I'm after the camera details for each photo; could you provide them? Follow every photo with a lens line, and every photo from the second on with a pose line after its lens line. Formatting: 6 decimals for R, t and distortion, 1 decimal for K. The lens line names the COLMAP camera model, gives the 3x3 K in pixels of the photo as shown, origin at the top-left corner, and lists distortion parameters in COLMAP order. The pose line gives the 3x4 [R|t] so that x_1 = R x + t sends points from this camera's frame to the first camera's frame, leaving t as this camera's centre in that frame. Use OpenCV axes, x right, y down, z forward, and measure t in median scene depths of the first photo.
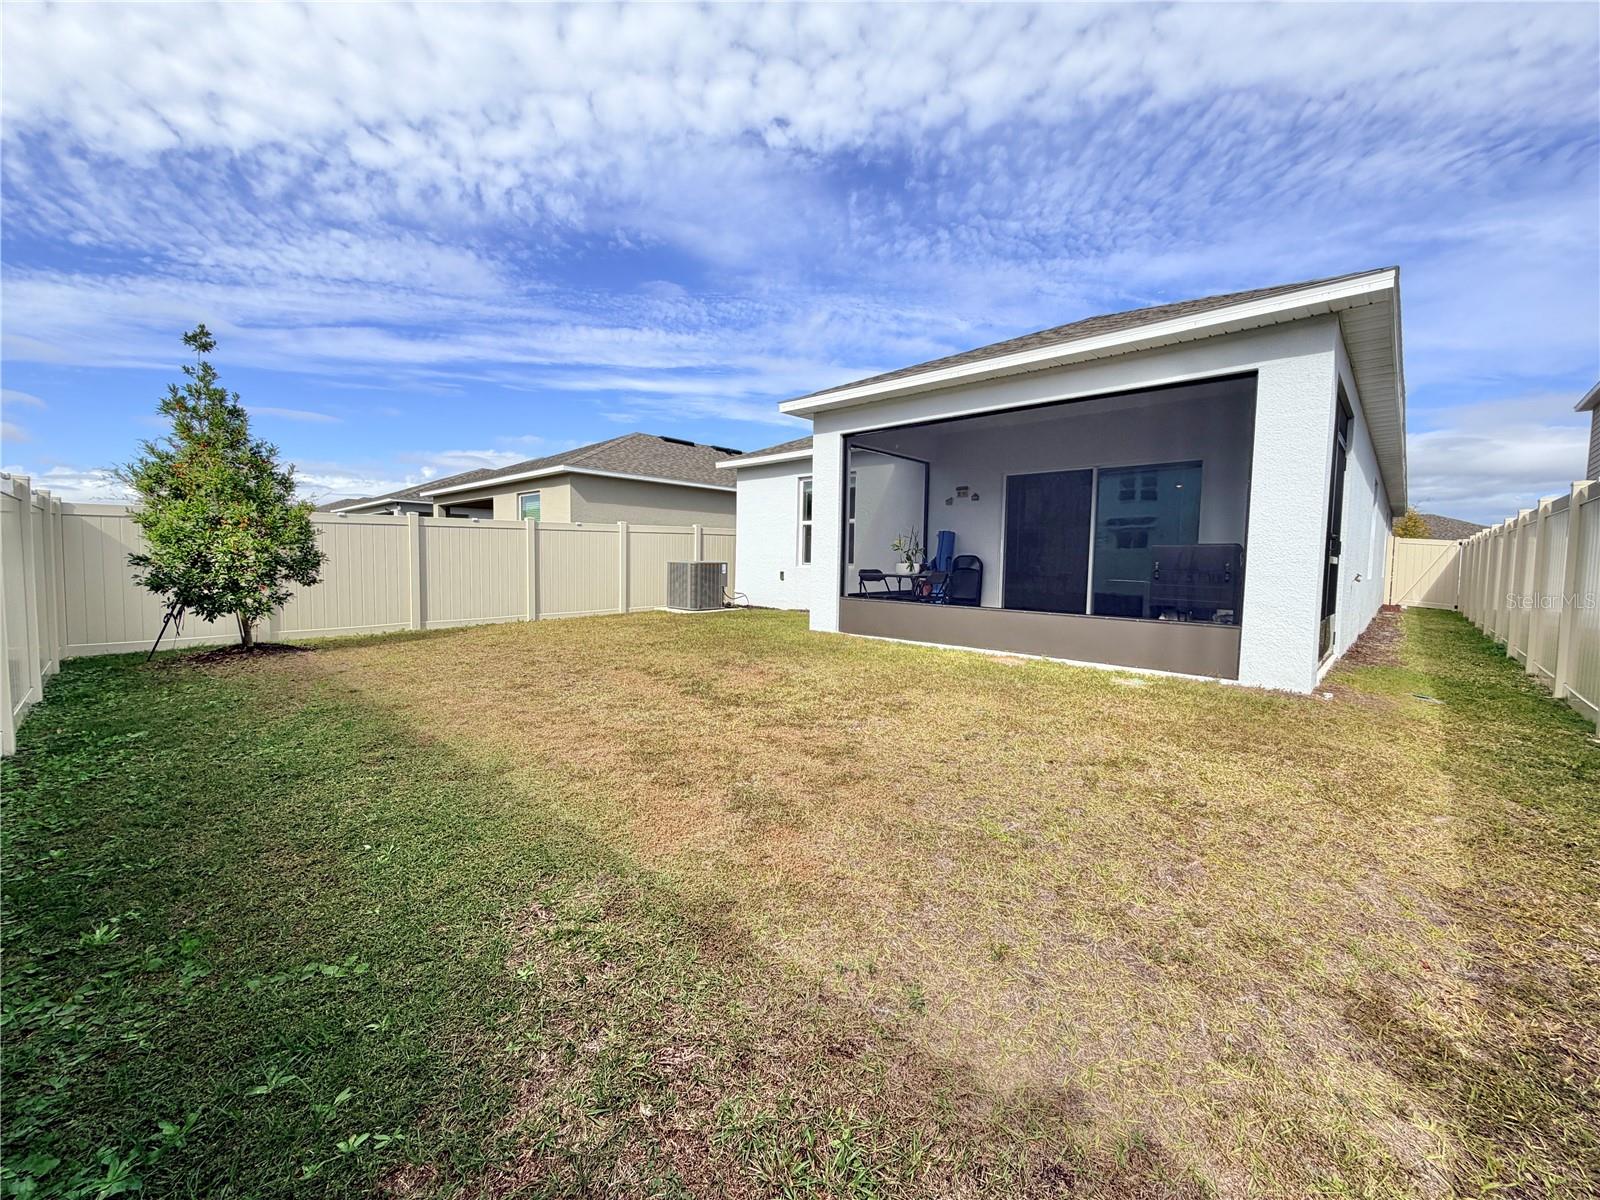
lens RADIAL K [[635.6, 0, 812.1], [0, 635.6, 598.3], [0, 0, 1]] dist [-0.000835, -0.000602]
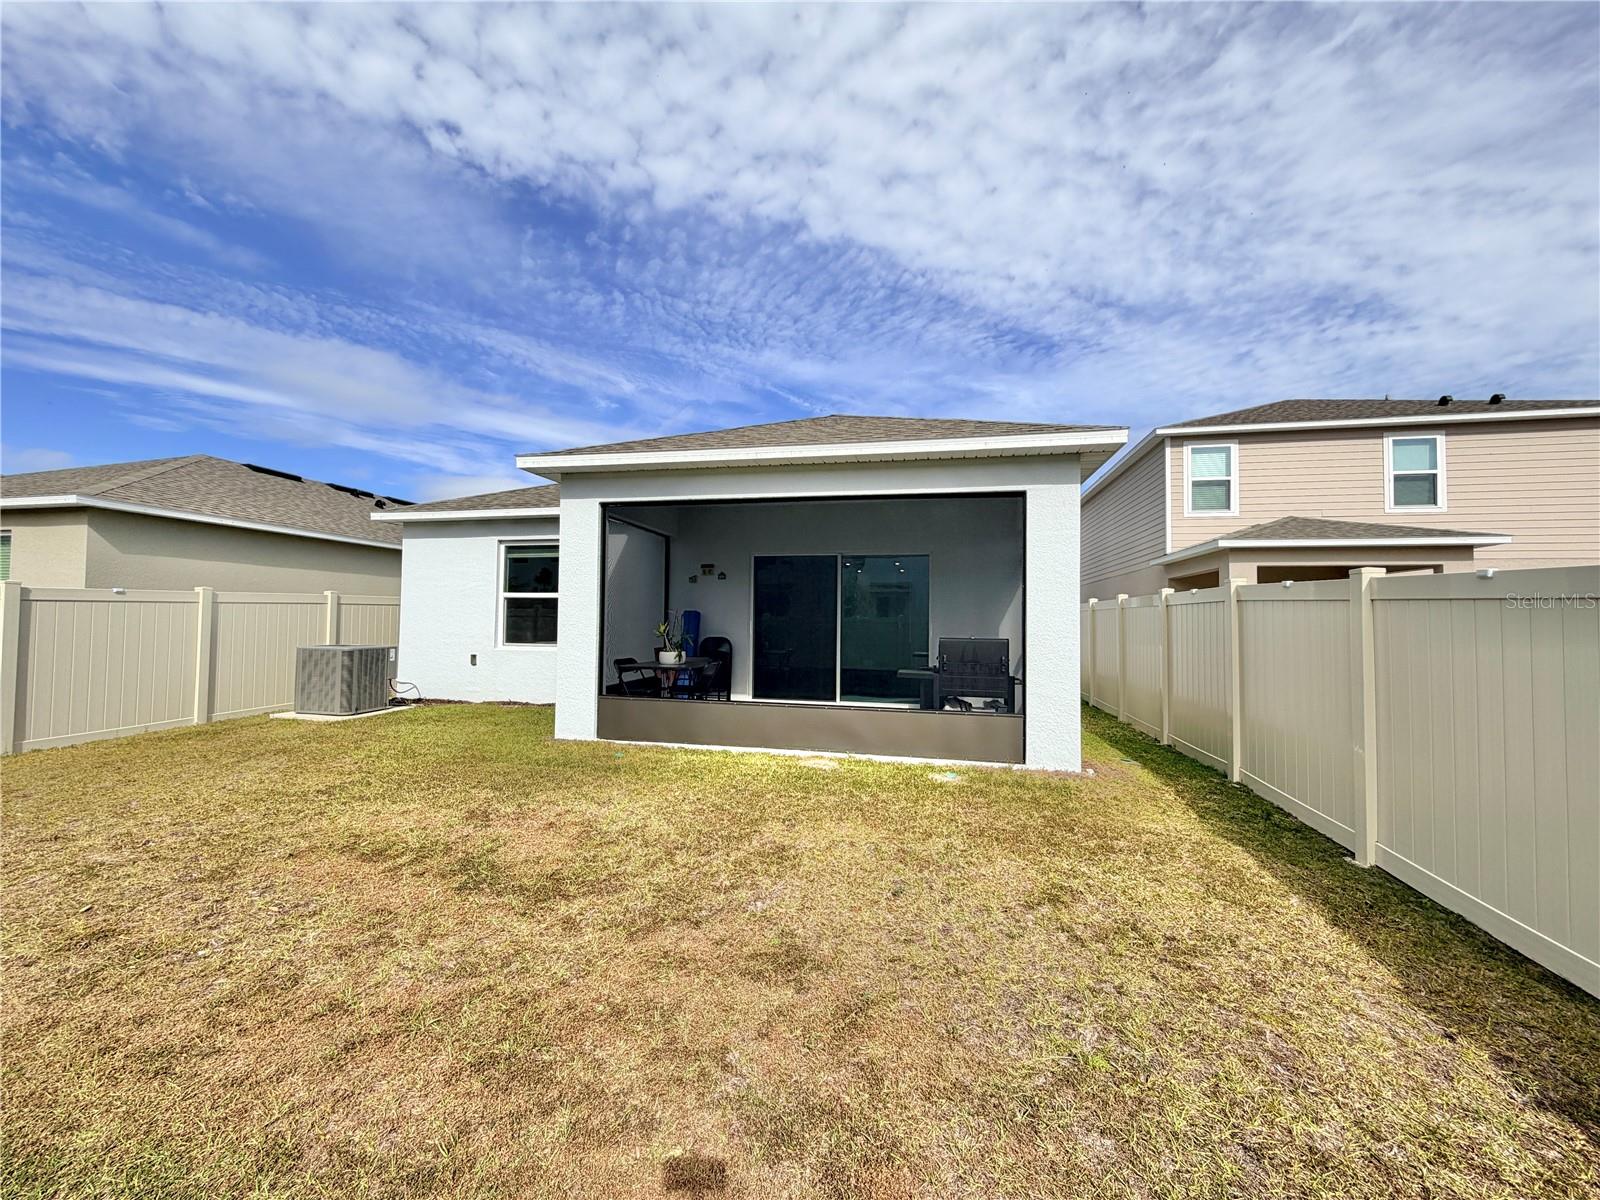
lens RADIAL K [[635.6, 0, 801.0], [0, 635.6, 587.6], [0, 0, 1]] dist [-0.000835, -0.000602]
pose [[0.856924, 0.021382, 0.515000, -0.073814], [0.030773, 0.995235, -0.092525, -0.026794], [-0.514524, 0.095135, 0.852182, 0.071324]]
